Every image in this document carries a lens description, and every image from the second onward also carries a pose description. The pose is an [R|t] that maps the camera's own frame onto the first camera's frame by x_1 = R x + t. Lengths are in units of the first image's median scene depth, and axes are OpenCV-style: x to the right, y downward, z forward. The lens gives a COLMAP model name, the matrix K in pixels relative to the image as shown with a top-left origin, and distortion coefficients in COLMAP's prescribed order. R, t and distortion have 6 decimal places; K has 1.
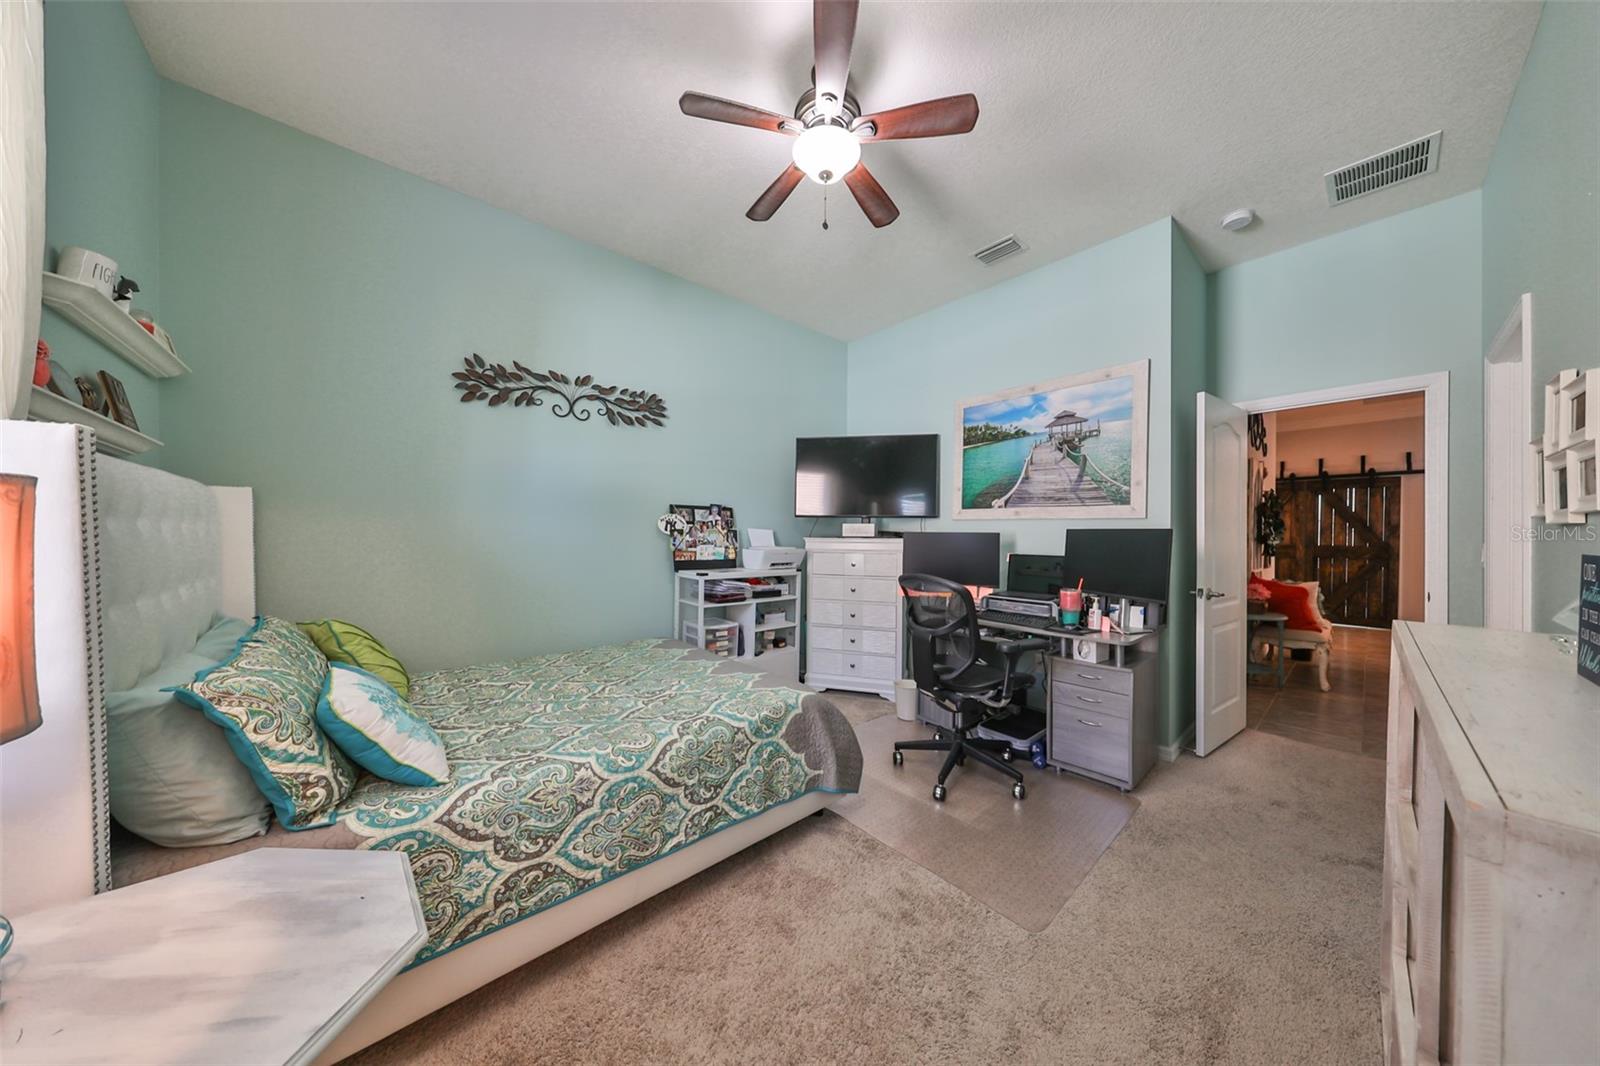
lens RADIAL K [[475.3, 0, 800.0], [0, 475.3, 533.0], [0, 0, 1]] dist [-0.000387, -0.000015]
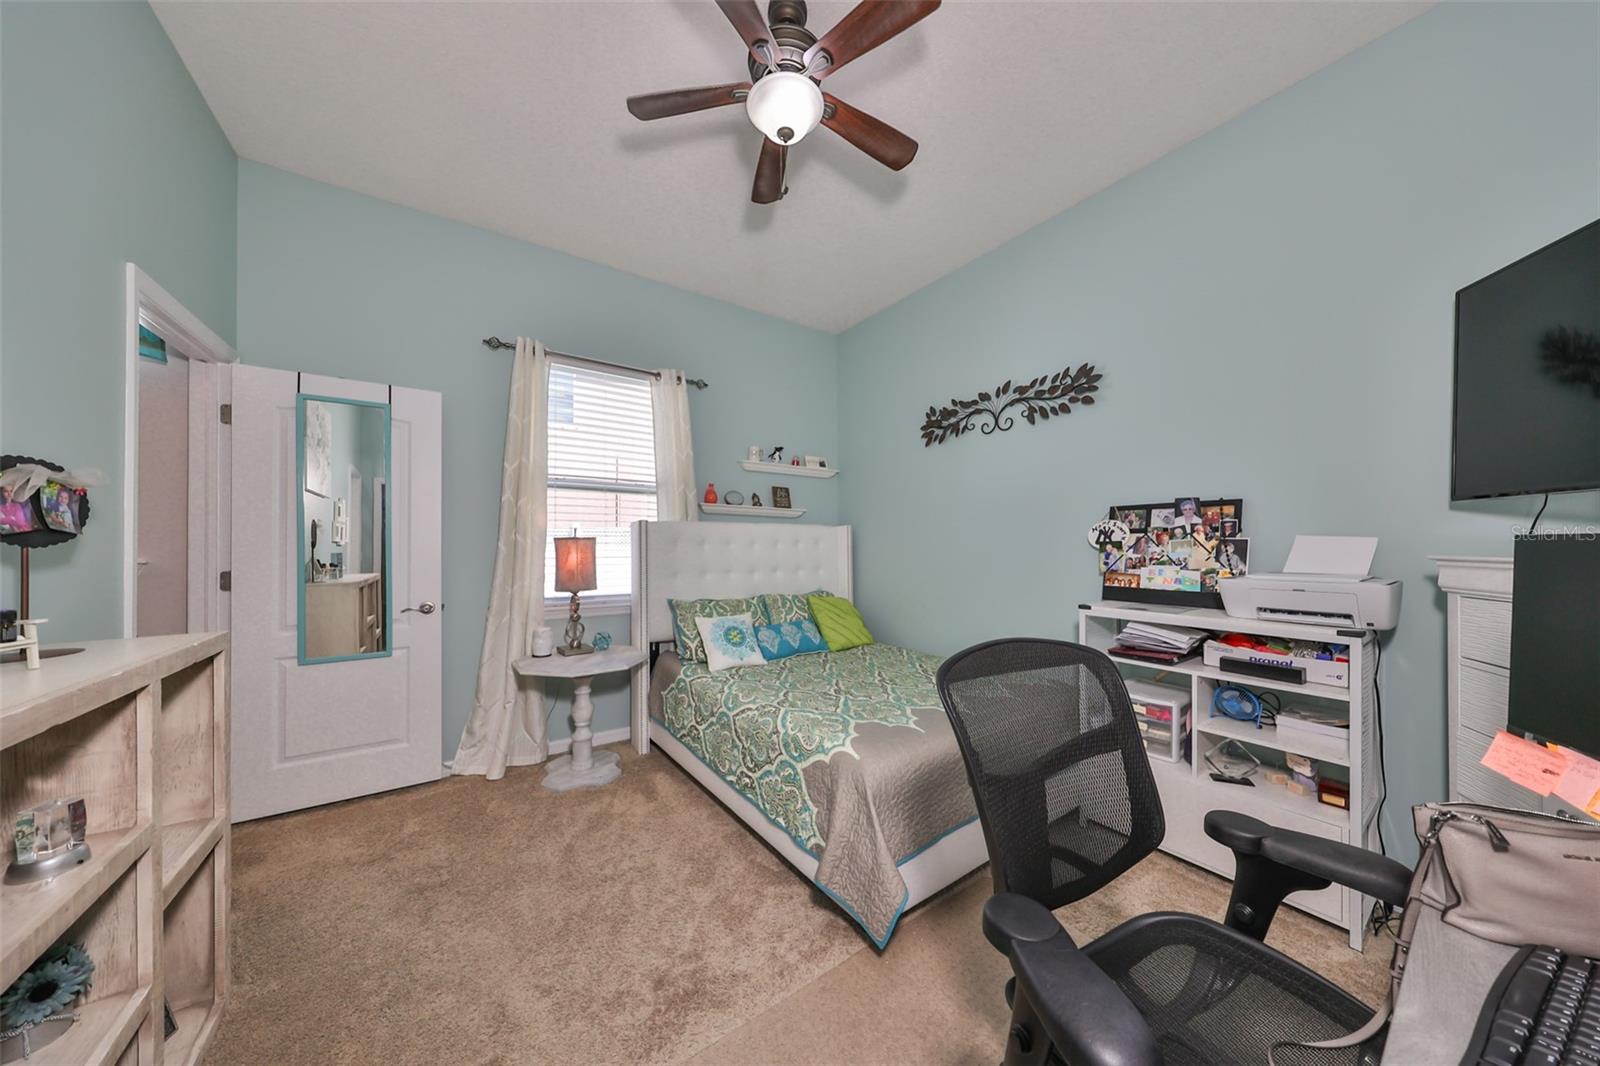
lens RADIAL K [[496.6, 0, 795.9], [0, 496.6, 538.9], [0, 0, 1]] dist [0.012056, -0.002001]
pose [[-0.100355, -0.022818, -0.994690, 0.522114], [0.004789, 0.999714, -0.023417, 0.003537], [0.994940, -0.007114, -0.100217, 0.611404]]
